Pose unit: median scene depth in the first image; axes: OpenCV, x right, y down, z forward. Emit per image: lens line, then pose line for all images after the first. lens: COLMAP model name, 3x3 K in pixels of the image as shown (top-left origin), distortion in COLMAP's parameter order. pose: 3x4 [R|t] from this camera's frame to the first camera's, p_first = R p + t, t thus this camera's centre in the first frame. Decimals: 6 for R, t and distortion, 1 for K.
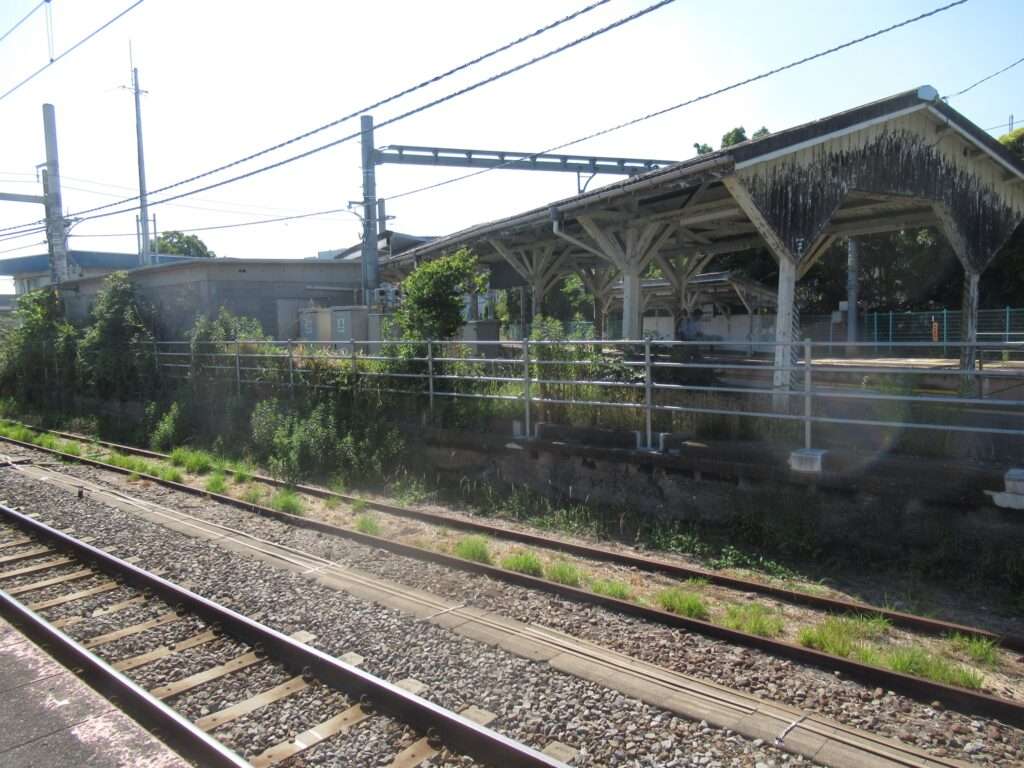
lens RADIAL K [[763.5, 0, 509.9], [0, 763.5, 383.6], [0, 0, 1]] dist [-0.004341, 0.000689]
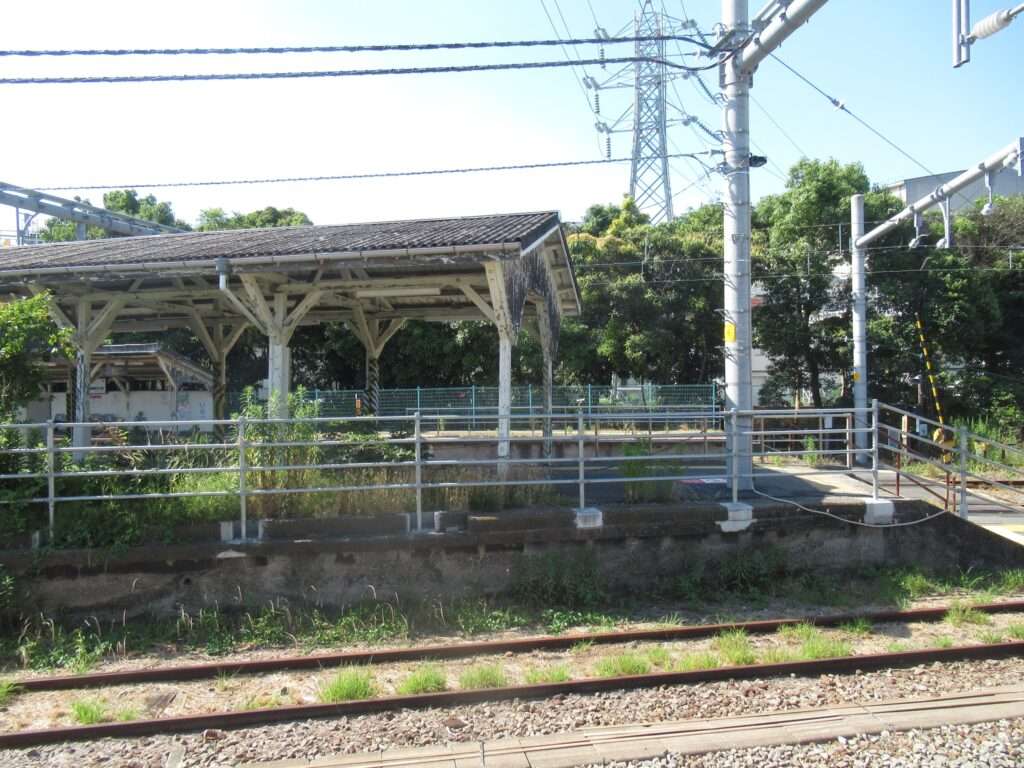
lens RADIAL K [[763.5, 0, 510.6], [0, 763.5, 385.6], [0, 0, 1]] dist [-0.004341, 0.000689]
pose [[0.611654, 0.017927, 0.790922, -0.521855], [0.061298, 0.995664, -0.069972, -0.021155], [-0.788747, 0.091280, 0.607903, 0.341333]]
